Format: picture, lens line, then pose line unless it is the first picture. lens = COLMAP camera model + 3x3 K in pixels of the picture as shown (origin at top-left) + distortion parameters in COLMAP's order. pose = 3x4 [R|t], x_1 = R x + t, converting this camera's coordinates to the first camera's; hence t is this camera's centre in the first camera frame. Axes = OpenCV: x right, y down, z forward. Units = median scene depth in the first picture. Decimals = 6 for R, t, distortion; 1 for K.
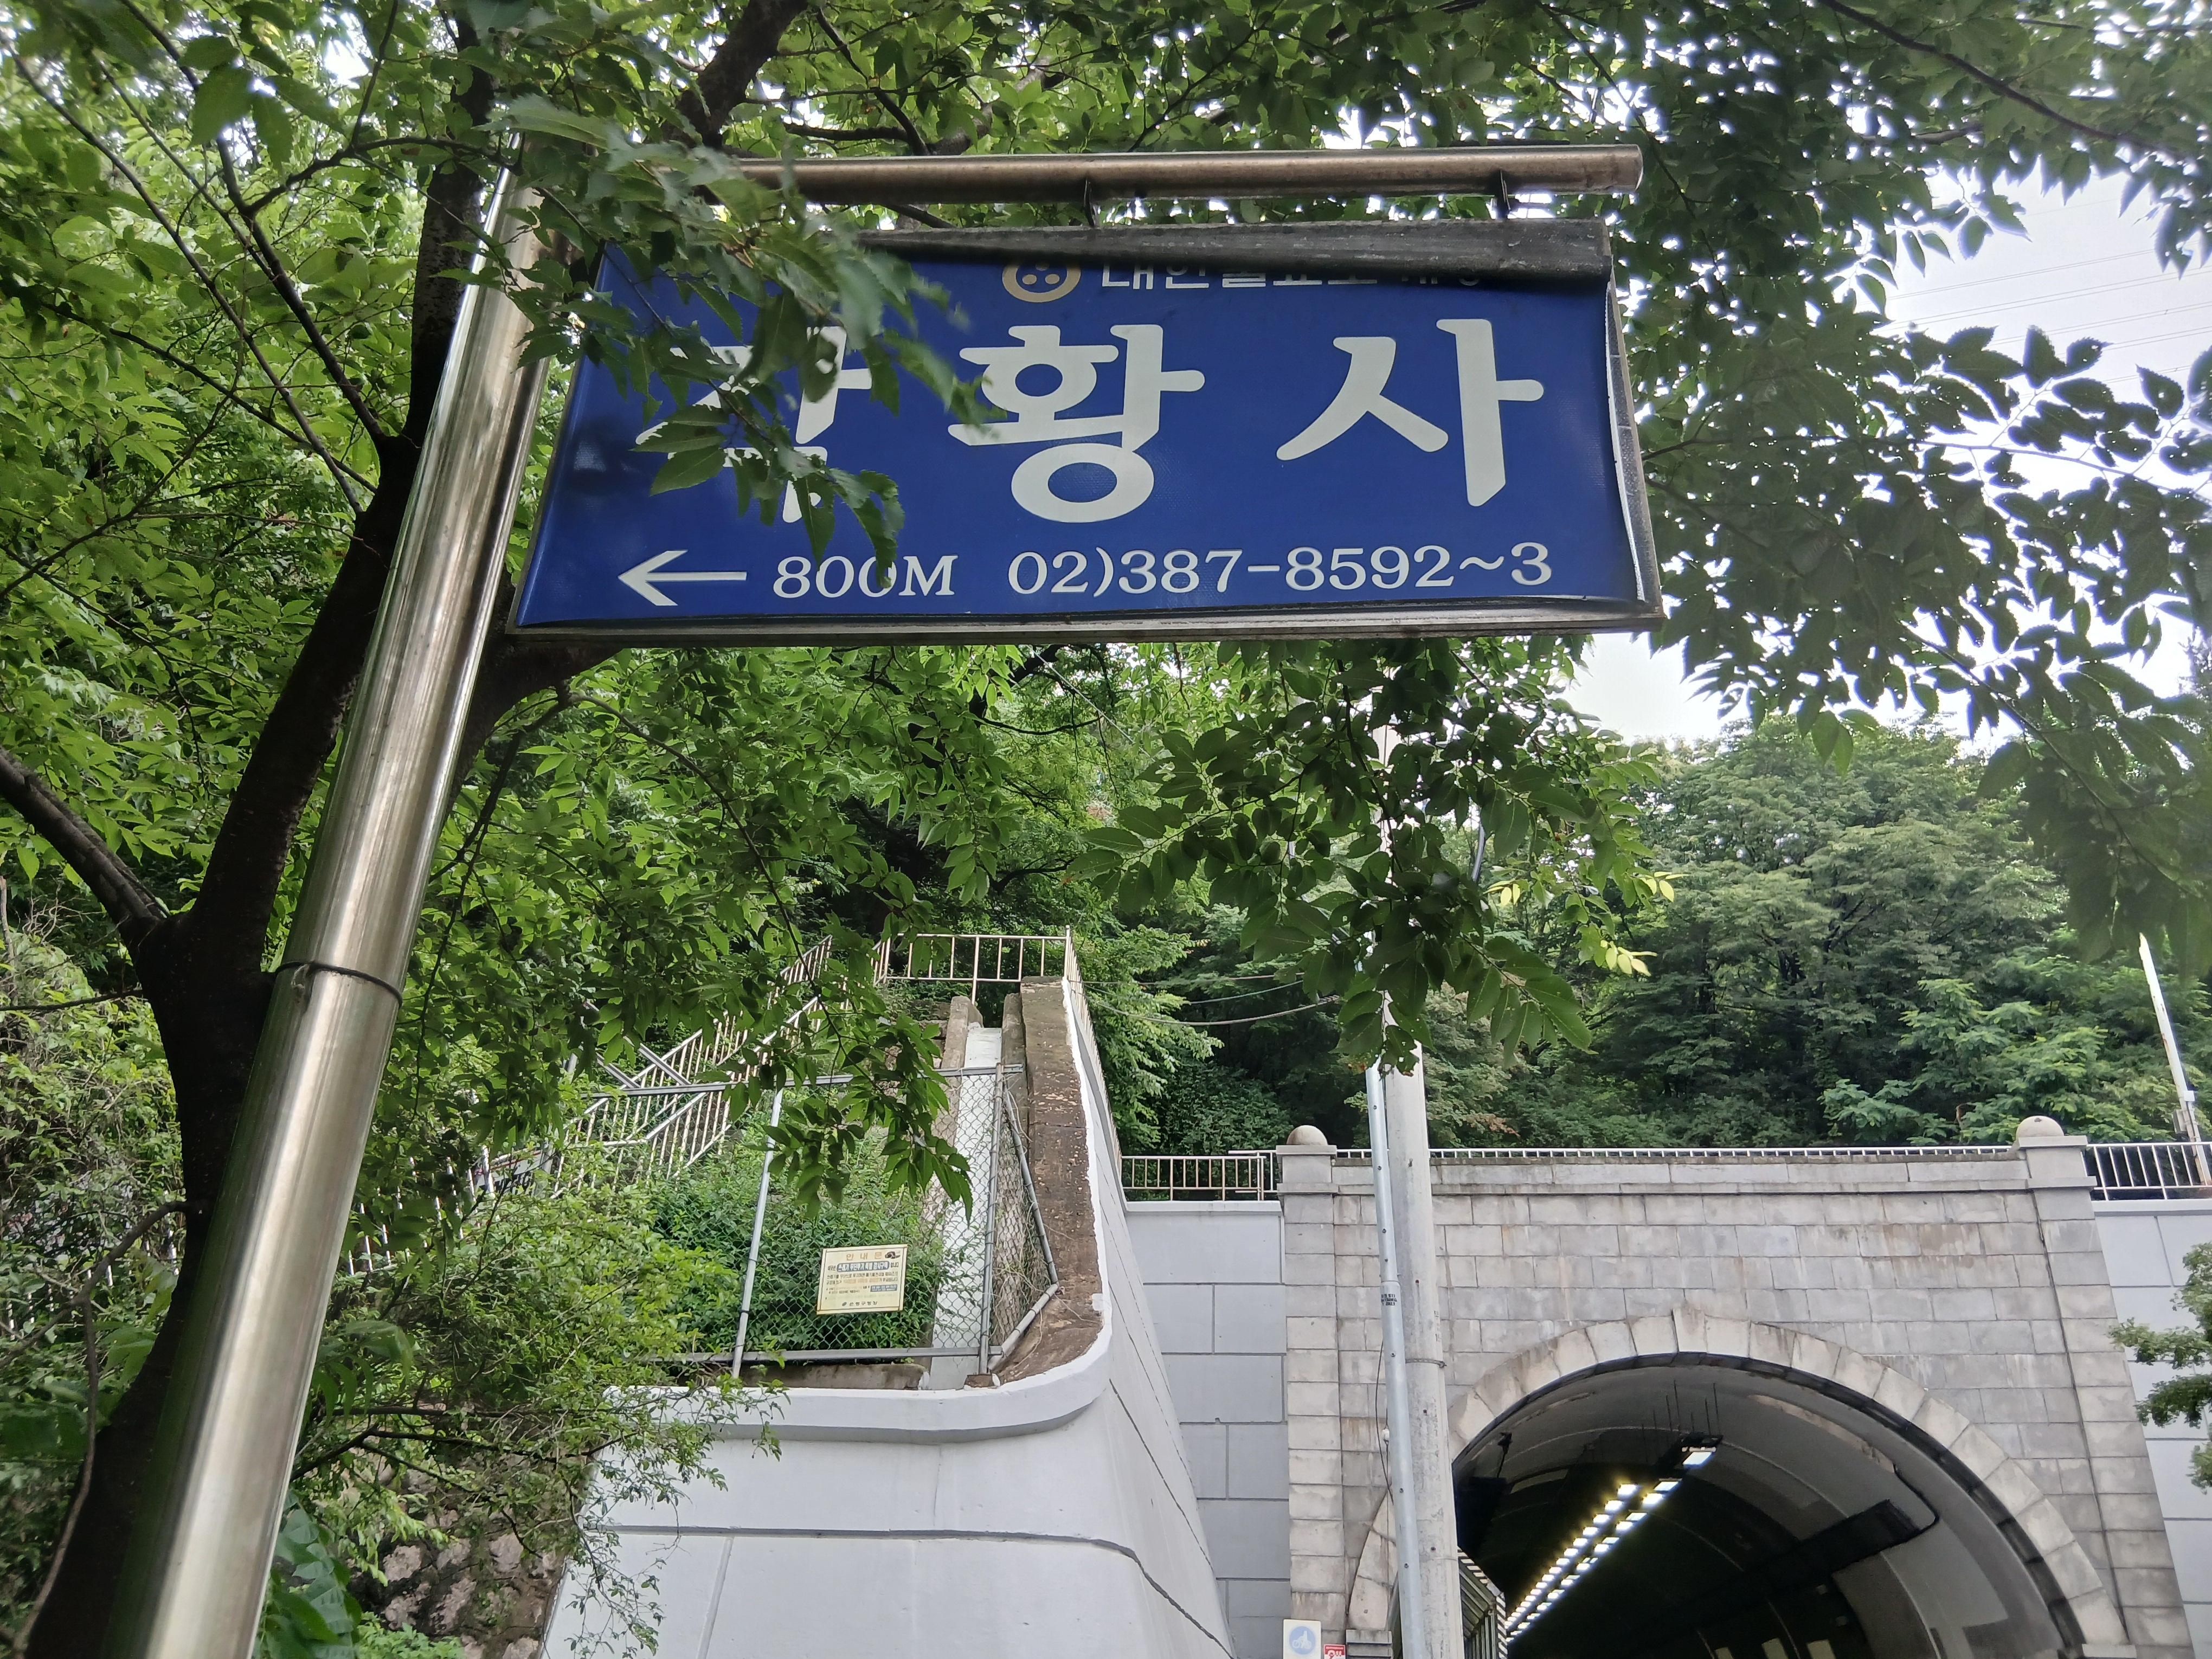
lens RADIAL K [[1655.9, 0, 1098.6], [0, 1655.9, 858.3], [0, 0, 1]] dist [0.048305, -0.088681]
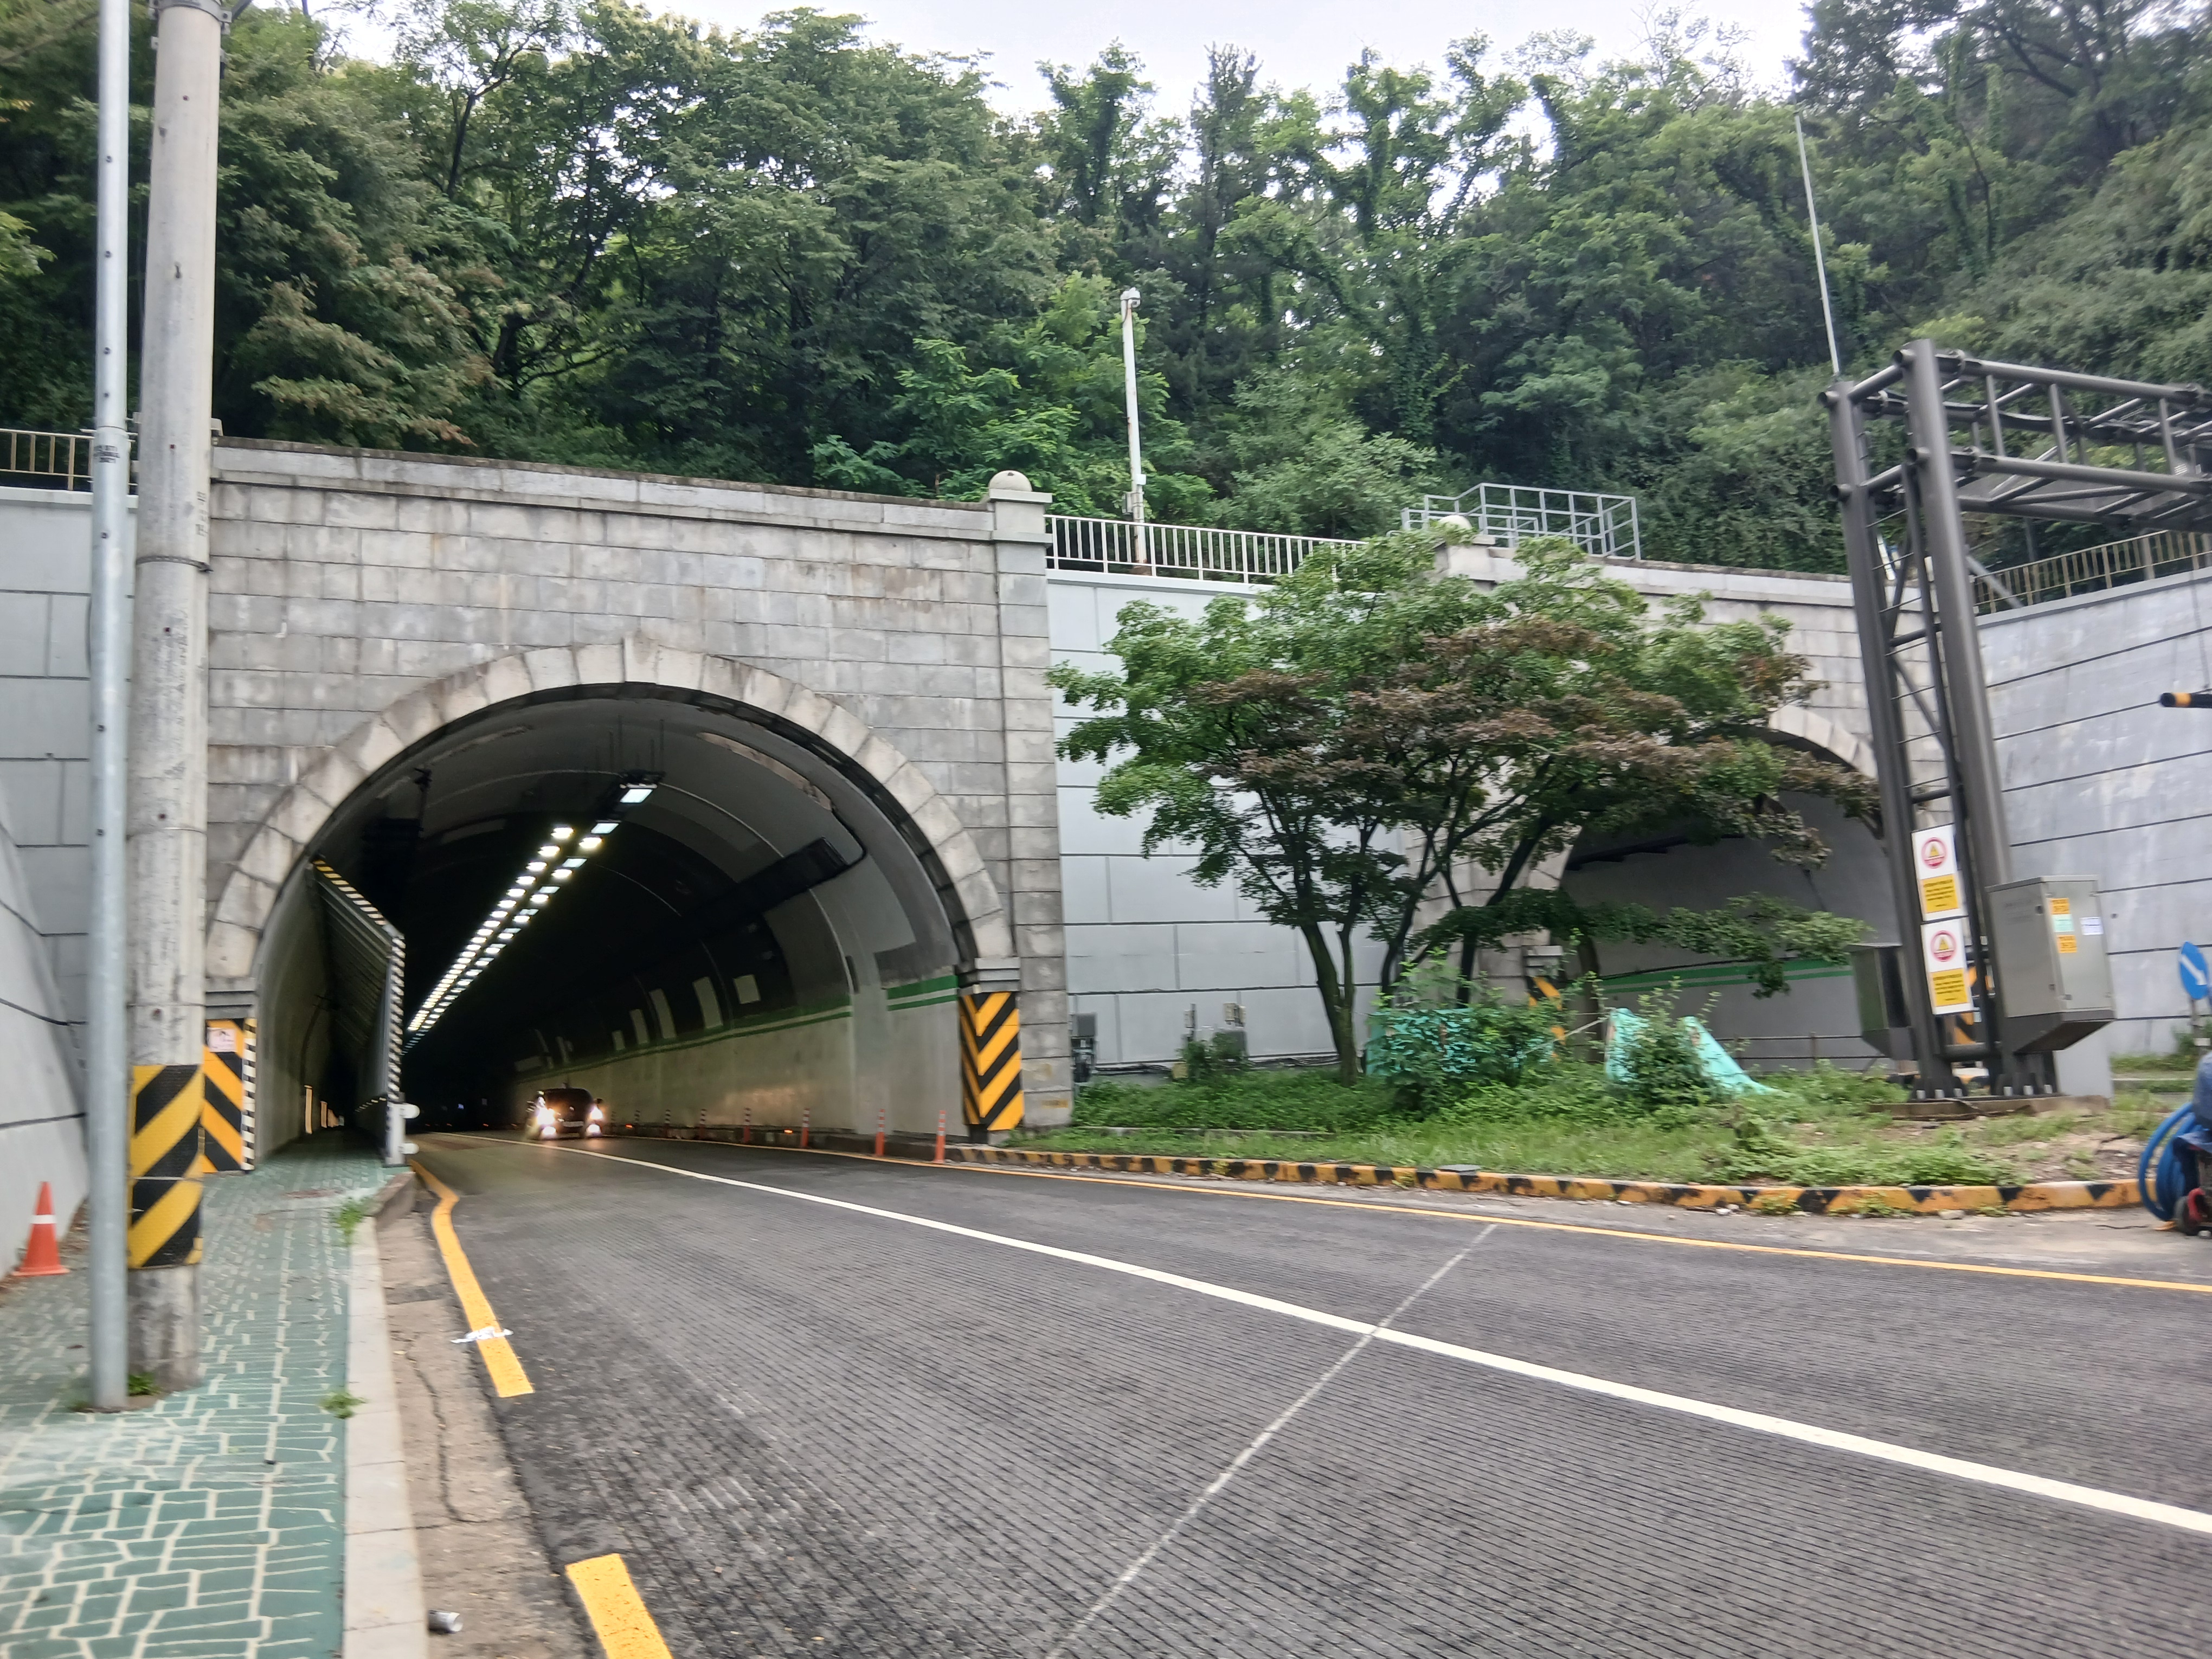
lens RADIAL K [[1664.7, 0, 1105.1], [0, 1664.7, 925.3], [0, 0, 1]] dist [0.006671, -0.086627]
pose [[0.836539, -0.033861, 0.546860, 0.063785], [-0.178008, 0.927149, 0.329709, 0.069910], [-0.518185, -0.373159, 0.769569, 0.114954]]
